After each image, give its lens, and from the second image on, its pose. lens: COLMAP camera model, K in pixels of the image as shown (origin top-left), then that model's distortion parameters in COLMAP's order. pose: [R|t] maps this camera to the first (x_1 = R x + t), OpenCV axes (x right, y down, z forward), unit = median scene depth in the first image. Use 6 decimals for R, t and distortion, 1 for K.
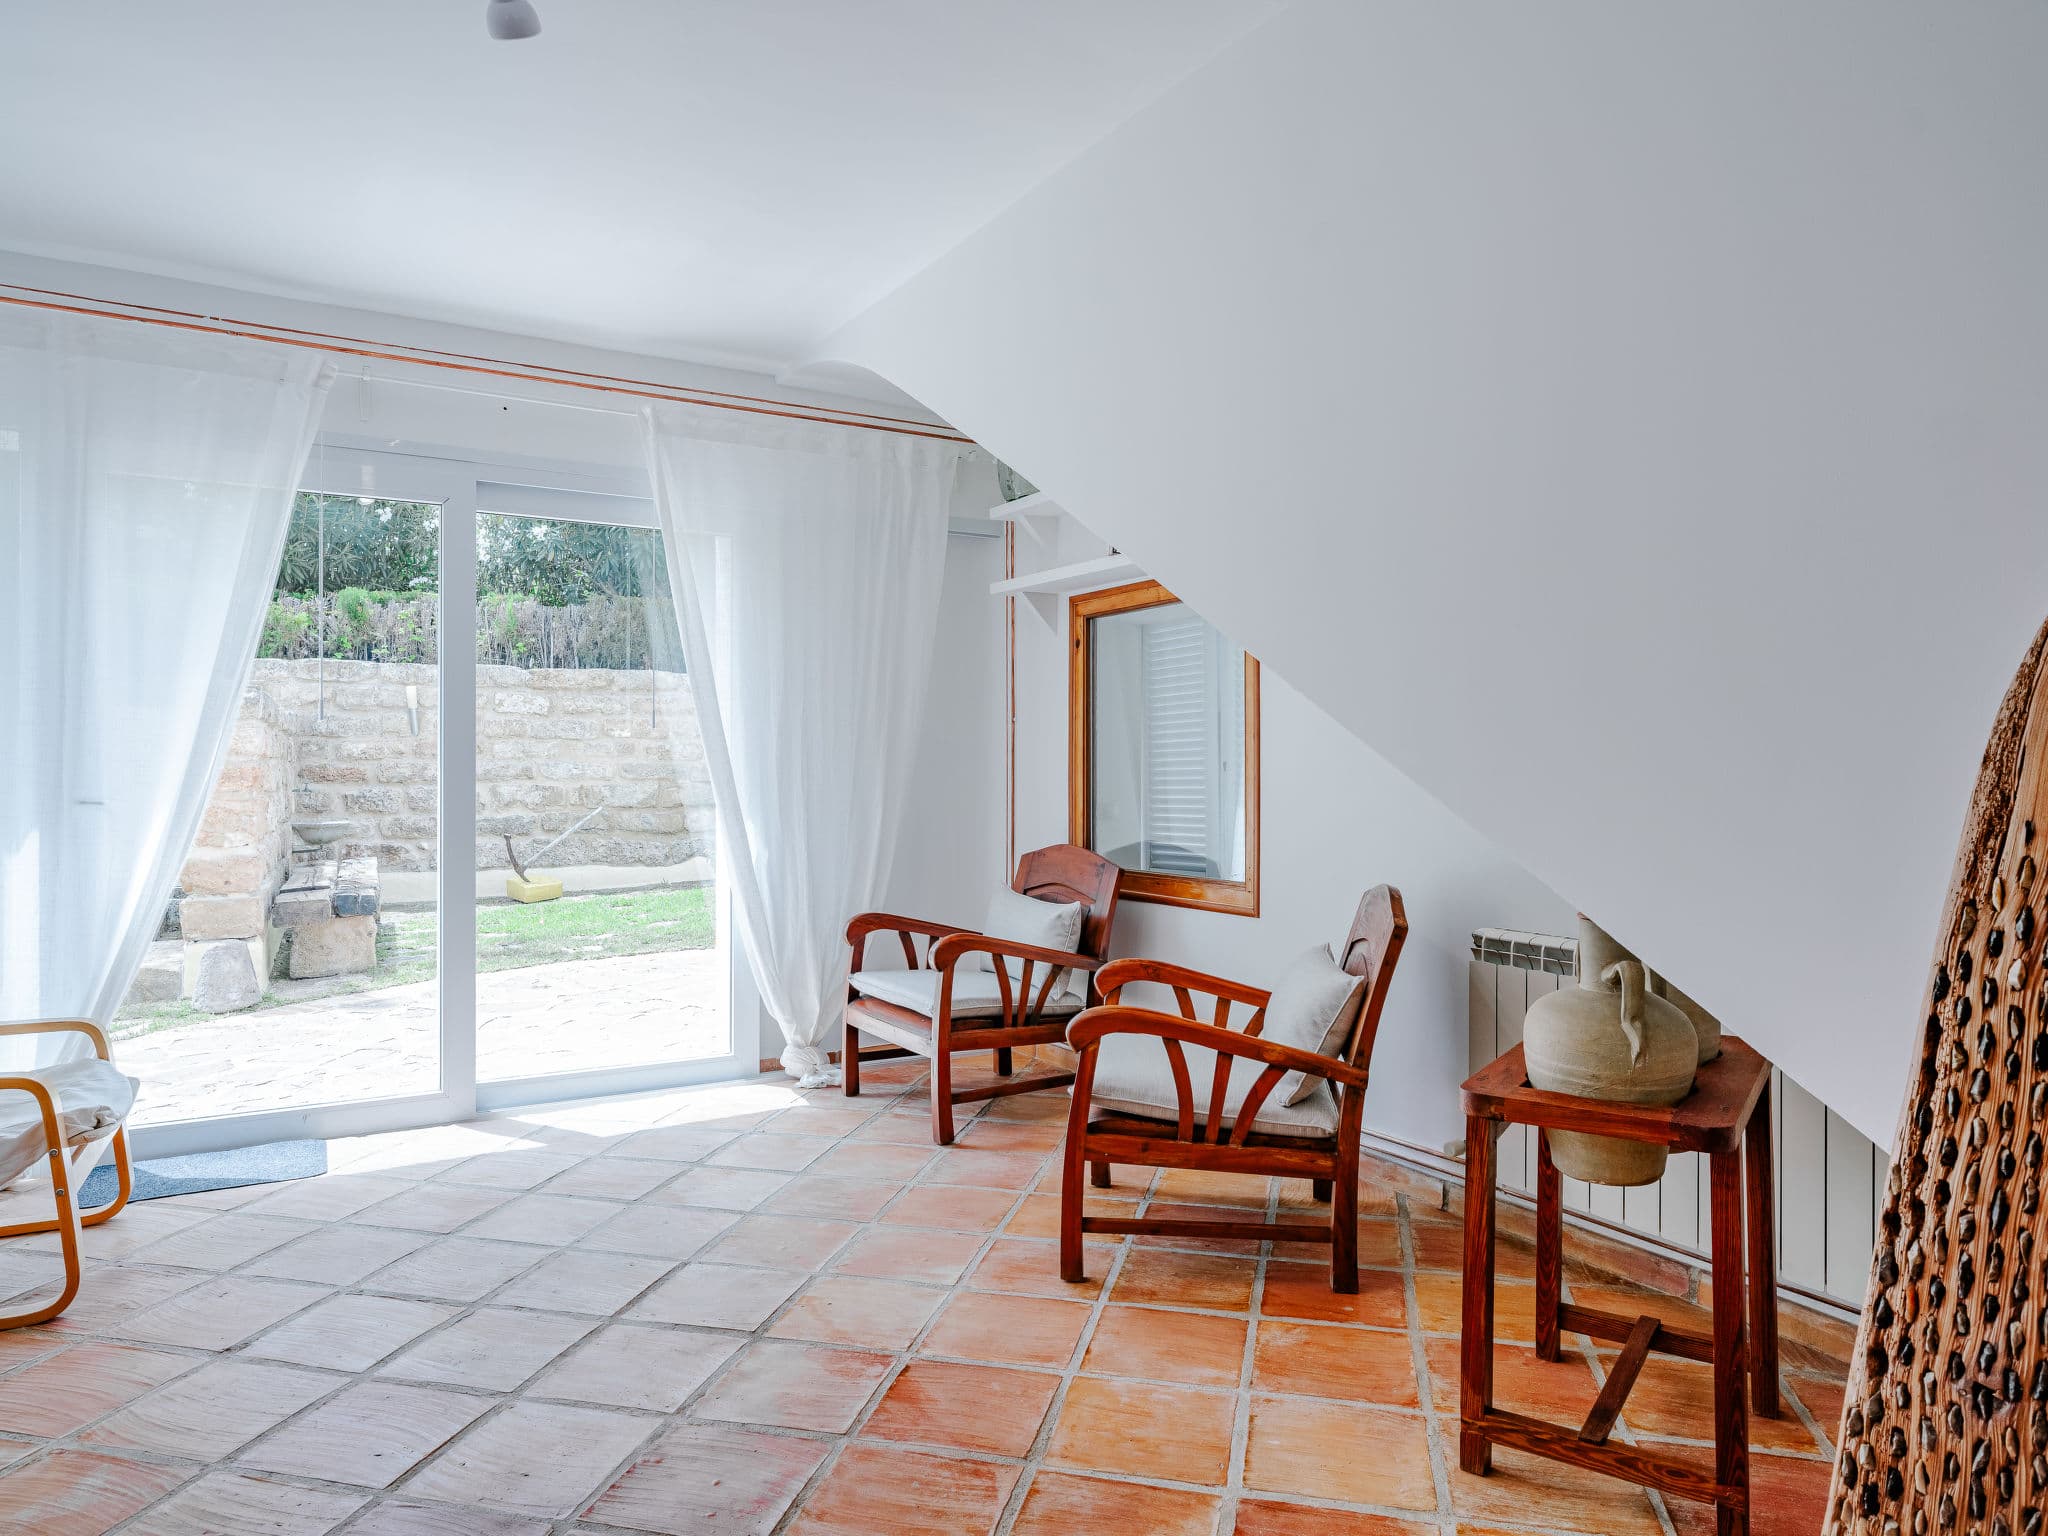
lens RADIAL K [[1314.0, 0, 1025.6], [0, 1314.0, 769.8], [0, 0, 1]] dist [0.003143, 0.000199]
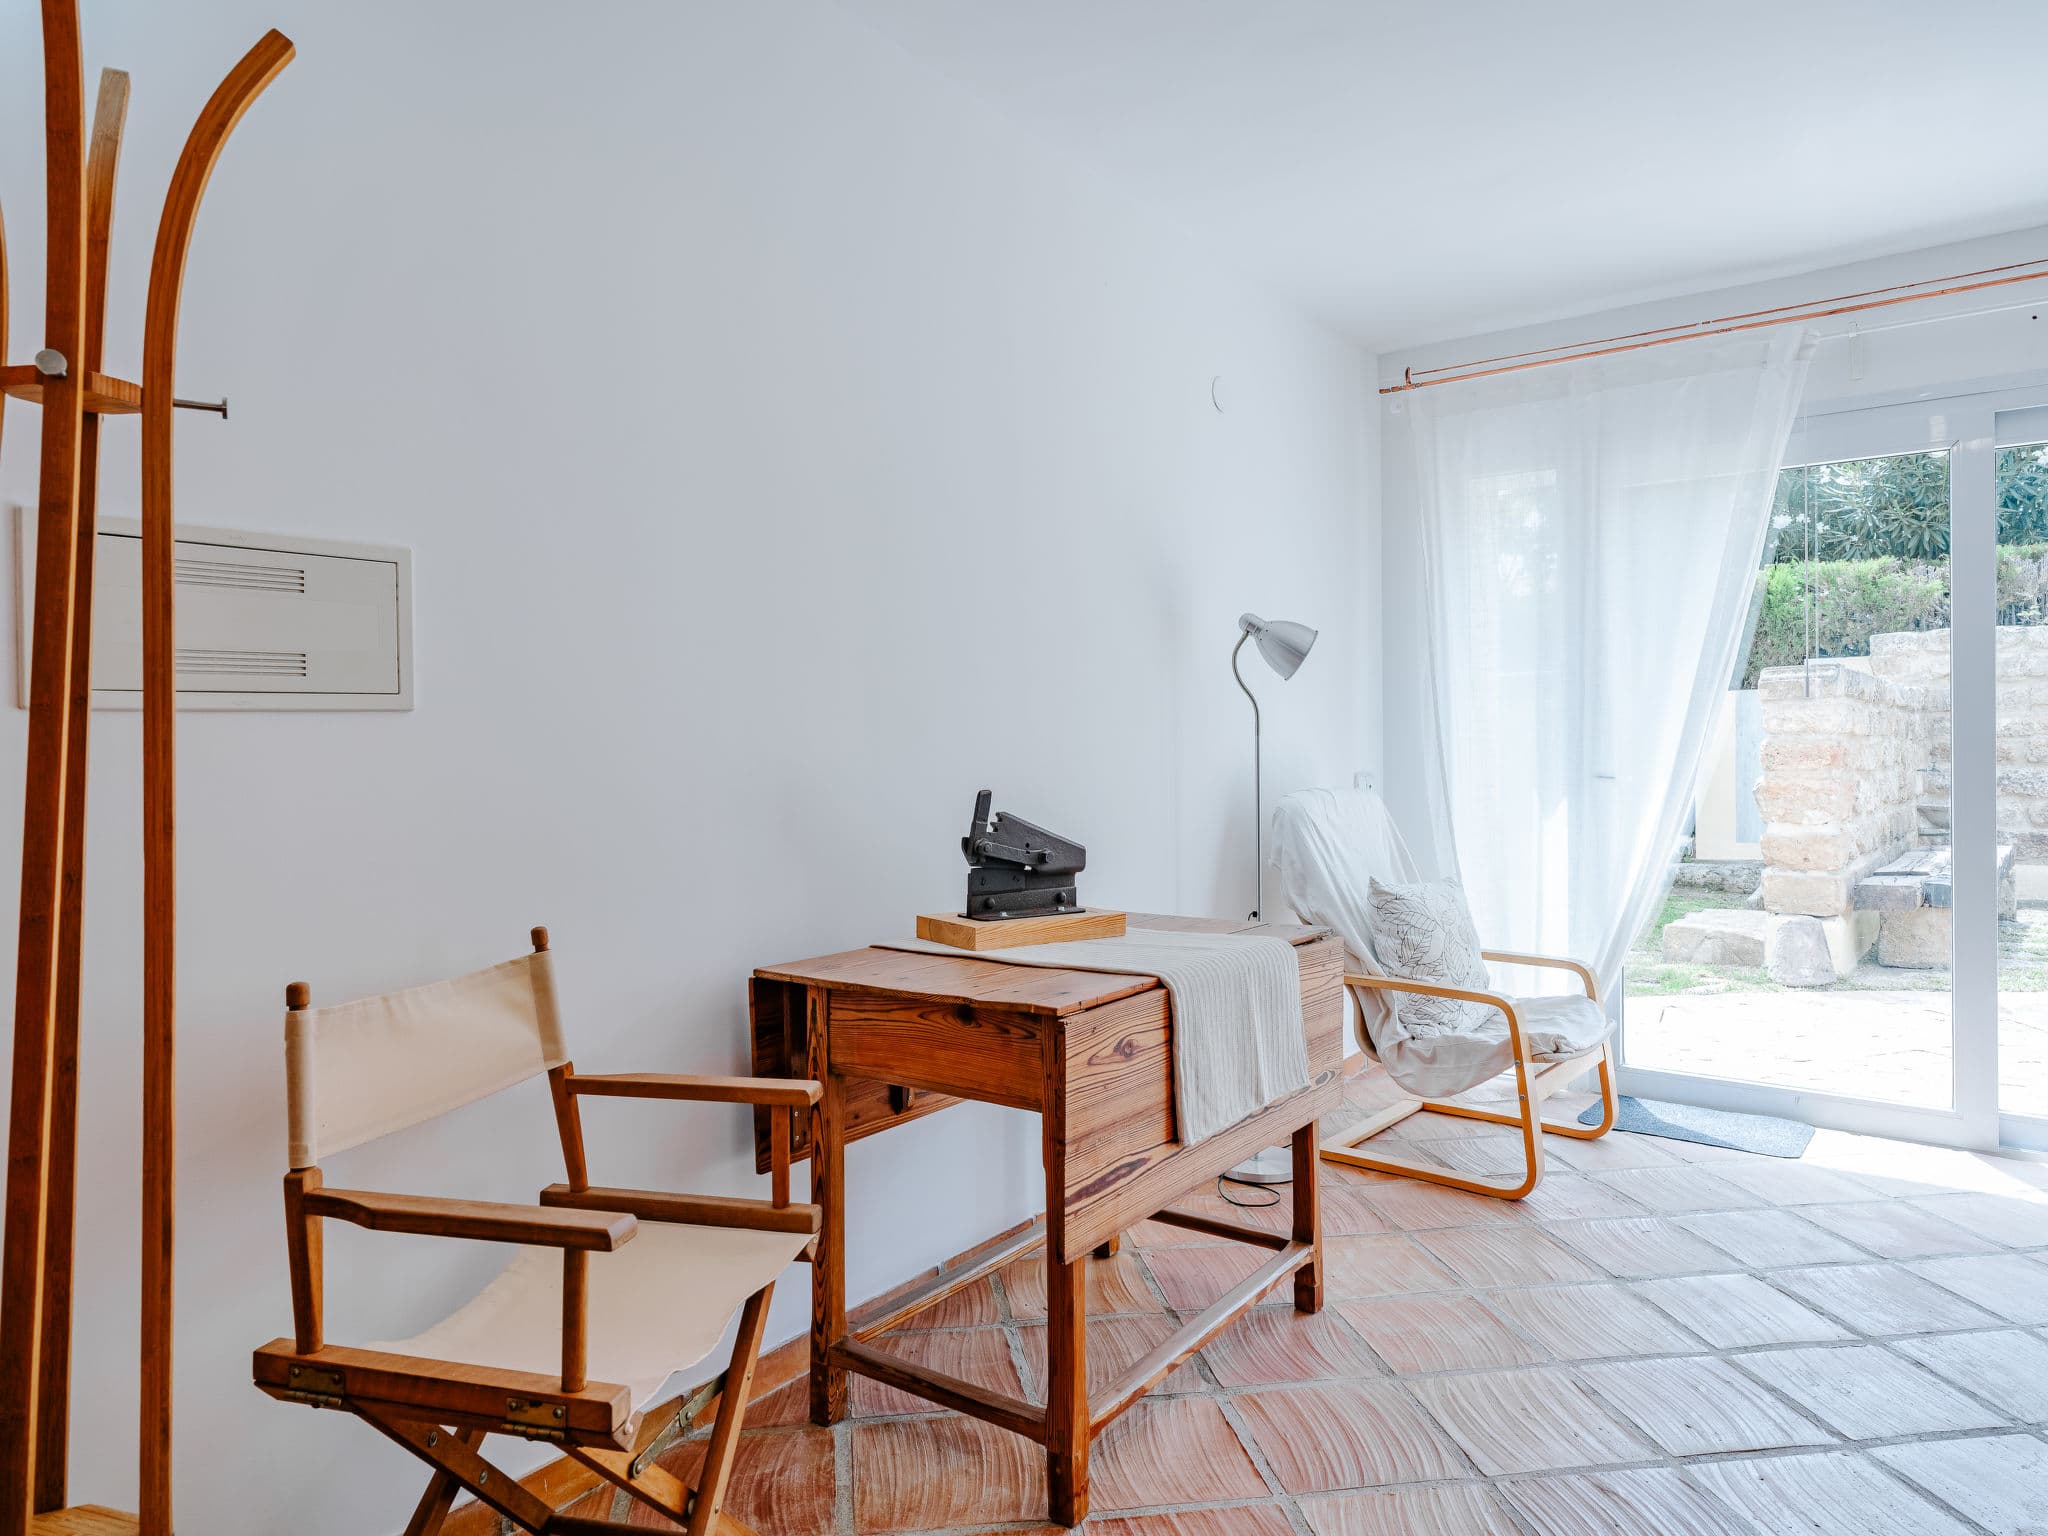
lens RADIAL K [[1314.0, 0, 1024.9], [0, 1314.0, 756.8], [0, 0, 1]] dist [0.003143, 0.000199]
pose [[0.354544, 0.005278, -0.935025, 0.169433], [0.001256, 0.999980, 0.006121, -0.000626], [0.935039, -0.003345, 0.354530, 0.103819]]
